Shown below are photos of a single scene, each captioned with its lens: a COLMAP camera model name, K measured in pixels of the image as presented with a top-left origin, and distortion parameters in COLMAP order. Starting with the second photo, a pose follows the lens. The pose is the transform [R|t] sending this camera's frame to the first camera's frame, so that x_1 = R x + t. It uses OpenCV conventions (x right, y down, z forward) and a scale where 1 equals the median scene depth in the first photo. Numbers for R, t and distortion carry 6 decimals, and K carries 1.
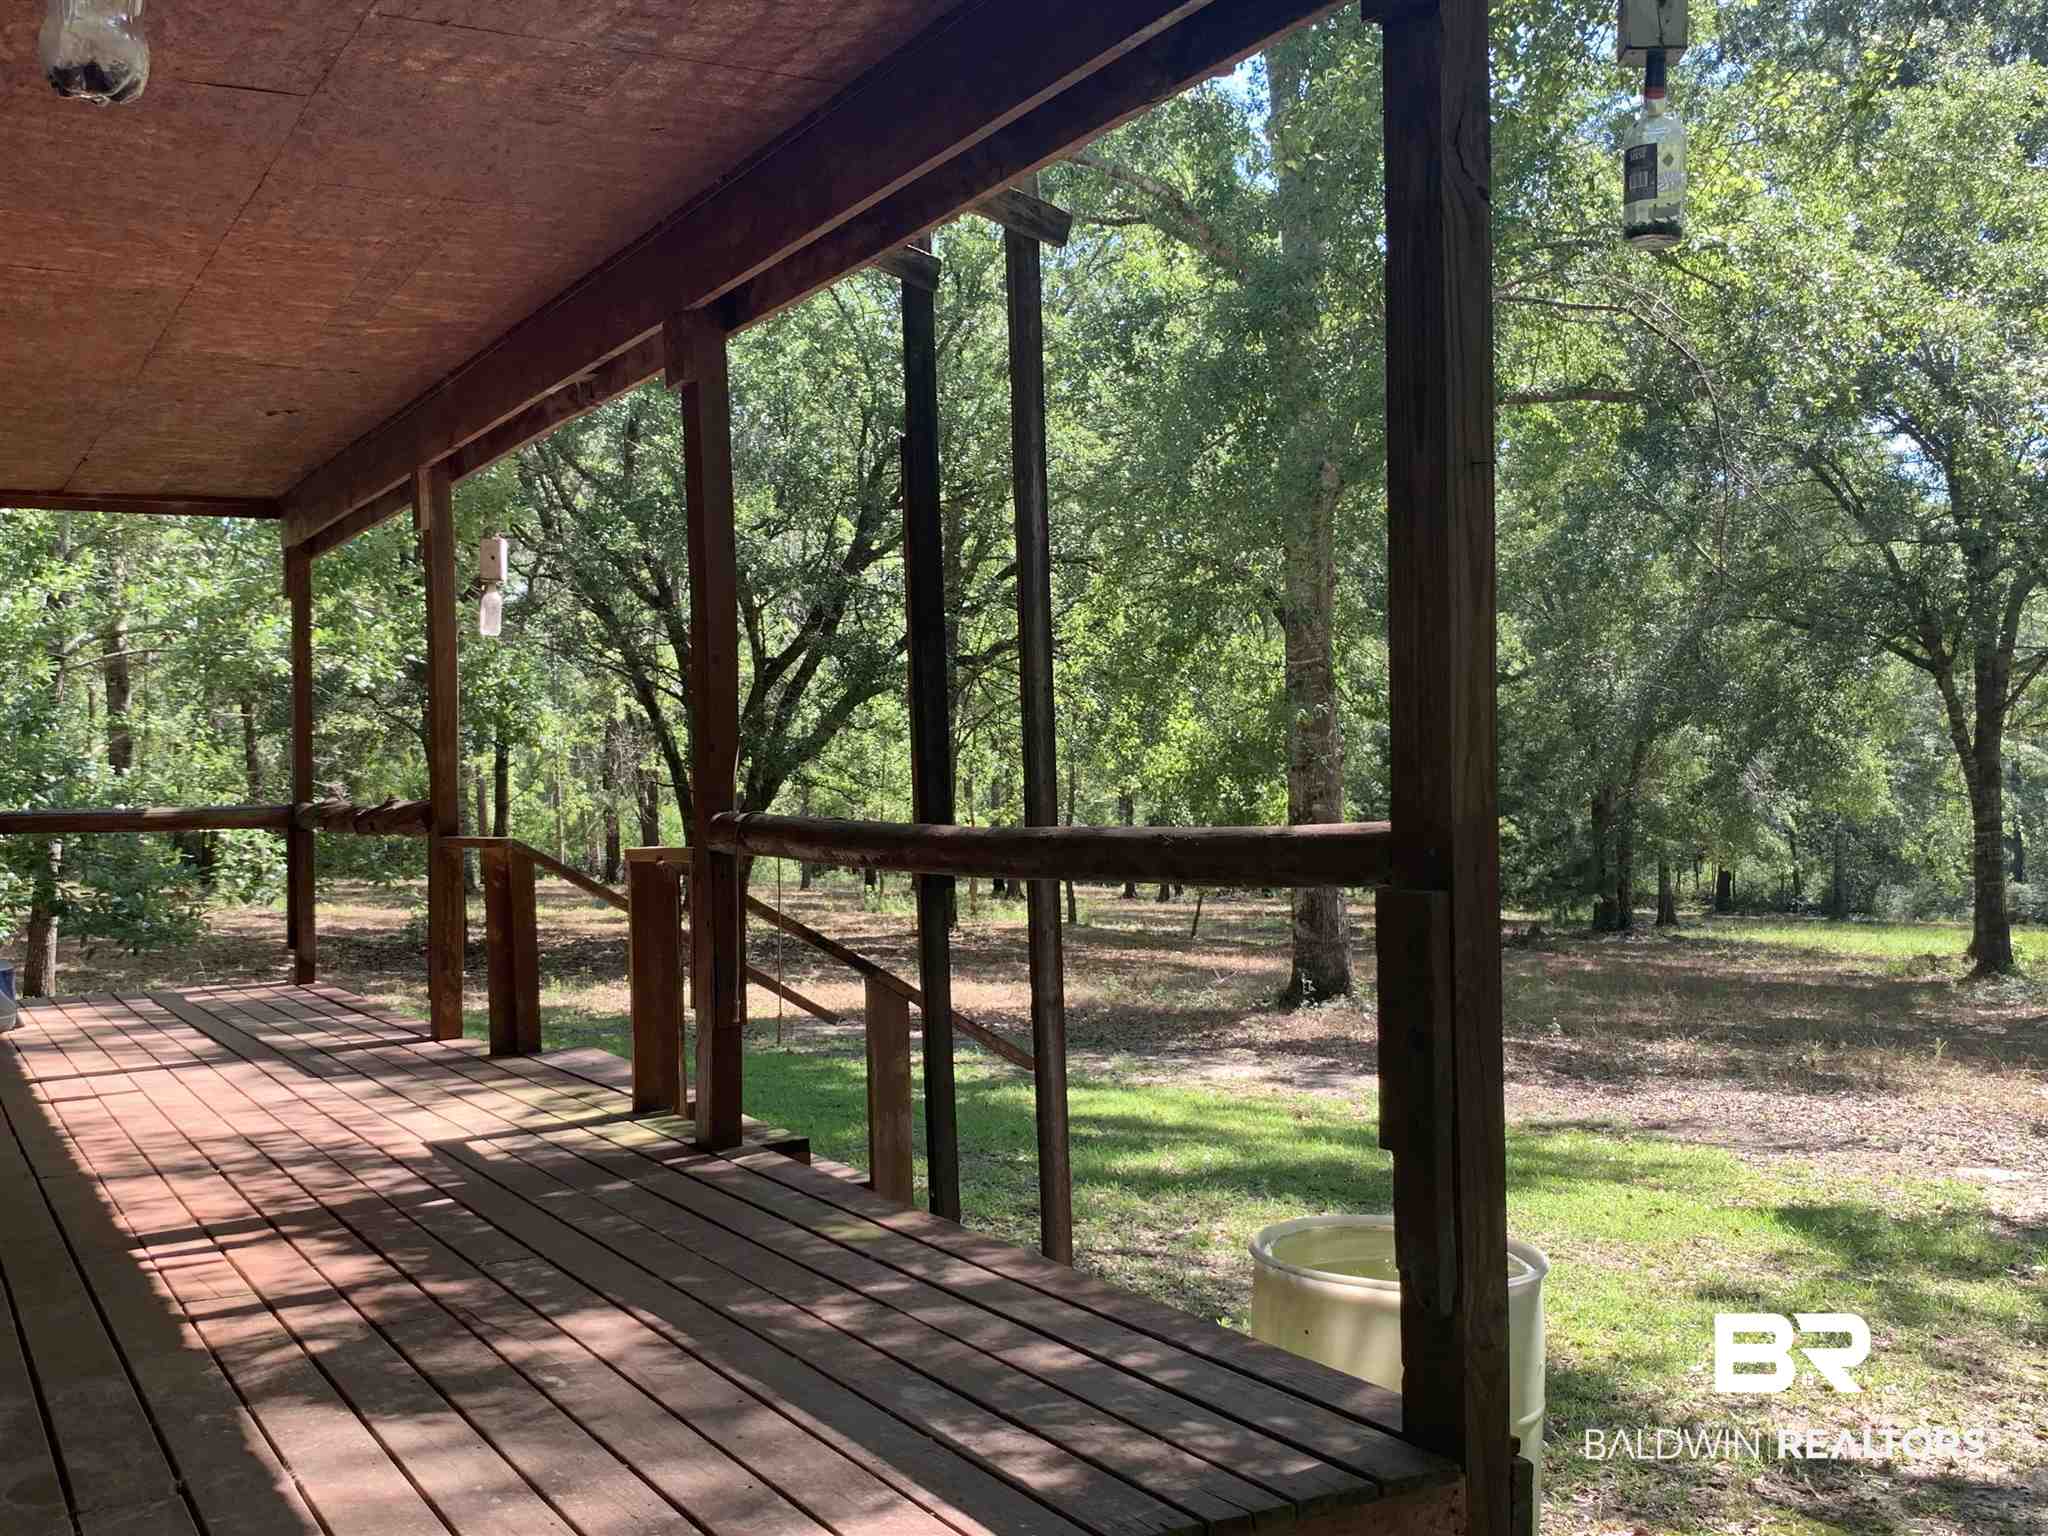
lens RADIAL K [[2008.4, 0, 1024.0], [0, 2008.4, 768.0], [0, 0, 1]] dist [0.113905, -0.203046]
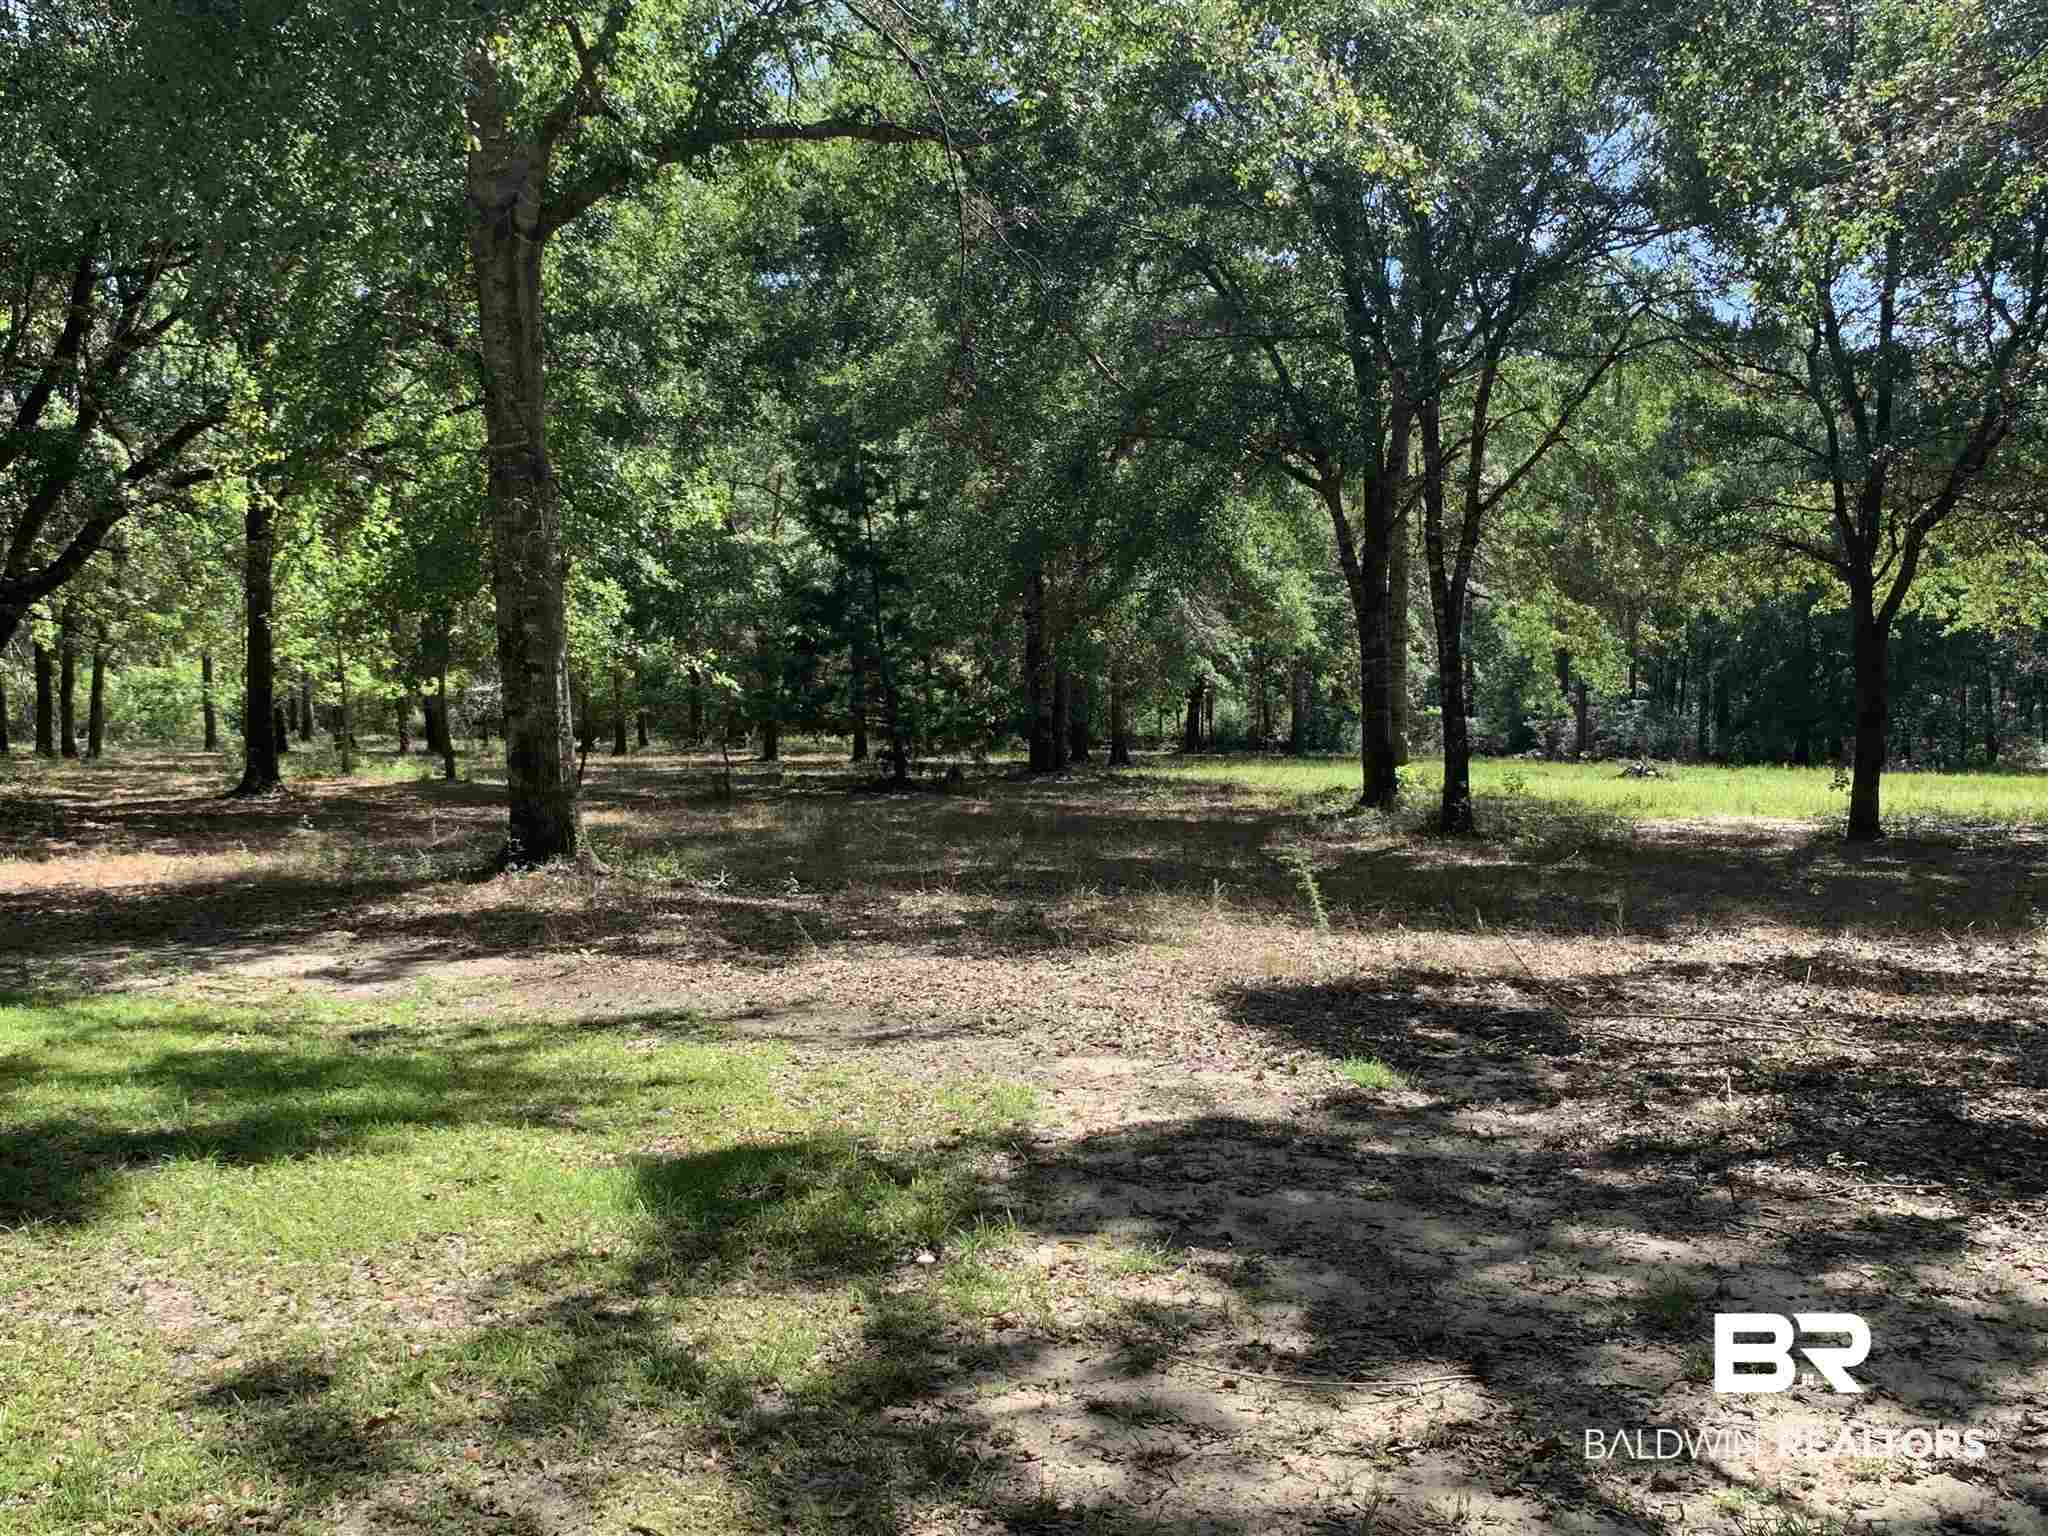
lens RADIAL K [[2008.4, 0, 1024.0], [0, 2008.4, 768.0], [0, 0, 1]] dist [0.113905, -0.203046]
pose [[0.976154, -0.023967, 0.215753, 0.094562], [0.008199, 0.997248, 0.073685, 0.010083], [-0.216926, -0.070159, 0.973664, 0.090624]]
